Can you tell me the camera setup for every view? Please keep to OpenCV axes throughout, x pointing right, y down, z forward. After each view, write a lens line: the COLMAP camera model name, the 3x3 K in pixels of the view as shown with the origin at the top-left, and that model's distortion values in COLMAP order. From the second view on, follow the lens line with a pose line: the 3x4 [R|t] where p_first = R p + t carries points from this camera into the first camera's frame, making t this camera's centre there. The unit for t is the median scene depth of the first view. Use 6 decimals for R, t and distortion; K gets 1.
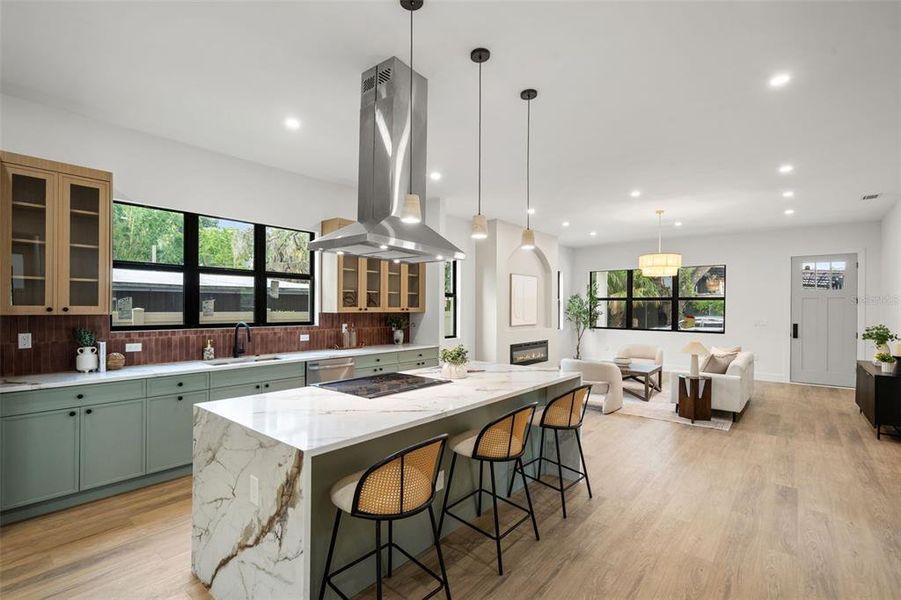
lens RADIAL K [[415.0, 0, 444.9], [0, 415.0, 306.7], [0, 0, 1]] dist [-0.000847, 0.000349]
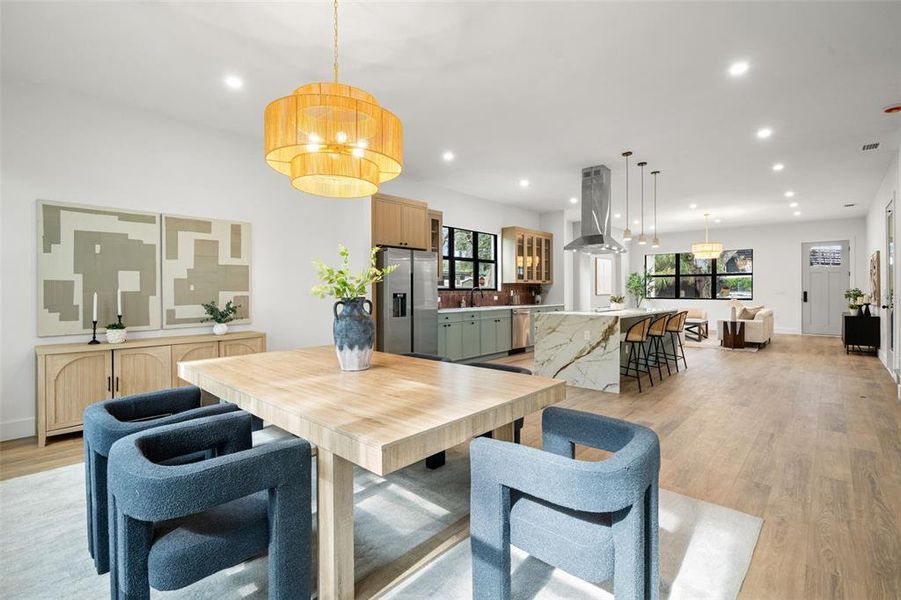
lens RADIAL K [[415.0, 0, 444.5], [0, 415.0, 289.9], [0, 0, 1]] dist [-0.000847, 0.000349]
pose [[0.998990, -0.009139, -0.044001, -0.468553], [0.009126, 0.999958, -0.000486, 0.040900], [0.044004, 0.000084, 0.999031, -0.688239]]
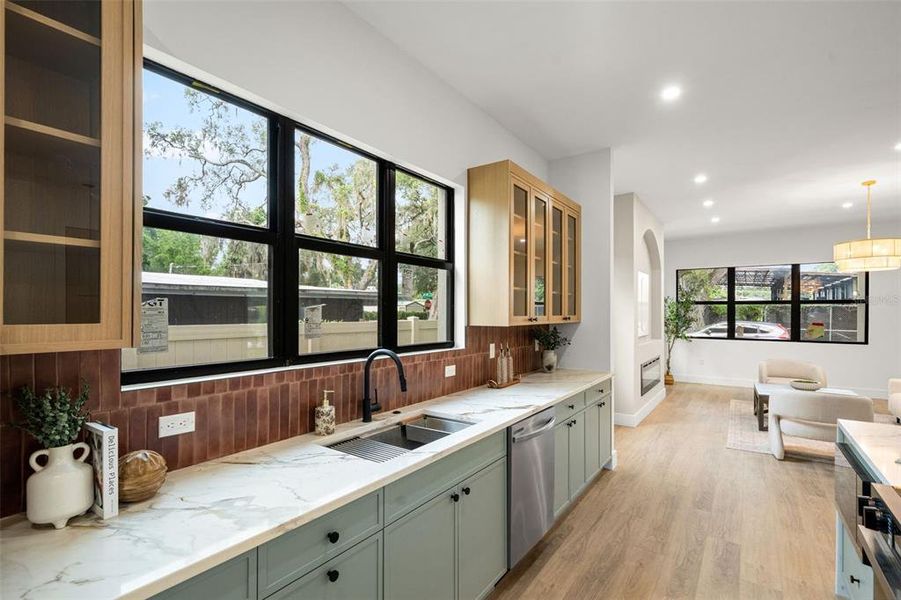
lens RADIAL K [[415.0, 0, 439.5], [0, 415.0, 312.2], [0, 0, 1]] dist [-0.000847, 0.000349]
pose [[0.997348, -0.004514, 0.072646, -0.390410], [0.004388, 0.999989, 0.001896, -0.006328], [-0.072654, -0.001572, 0.997356, 0.432737]]
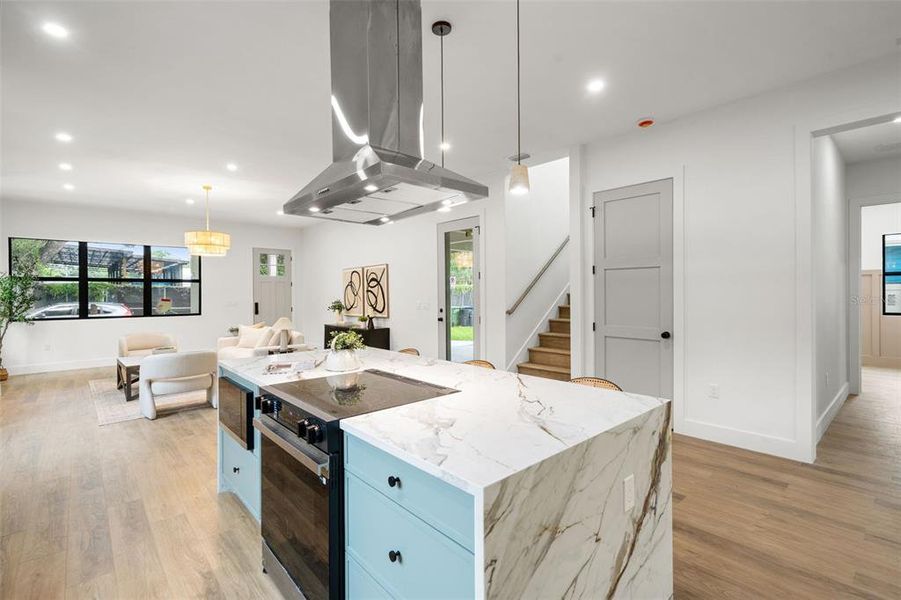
lens RADIAL K [[415.0, 0, 449.5], [0, 415.0, 294.5], [0, 0, 1]] dist [-0.000847, 0.000349]
pose [[0.128647, -0.011875, 0.991619, -0.471740], [0.006677, 0.999916, 0.011108, 0.011663], [-0.991668, 0.005192, 0.128716, 0.441875]]
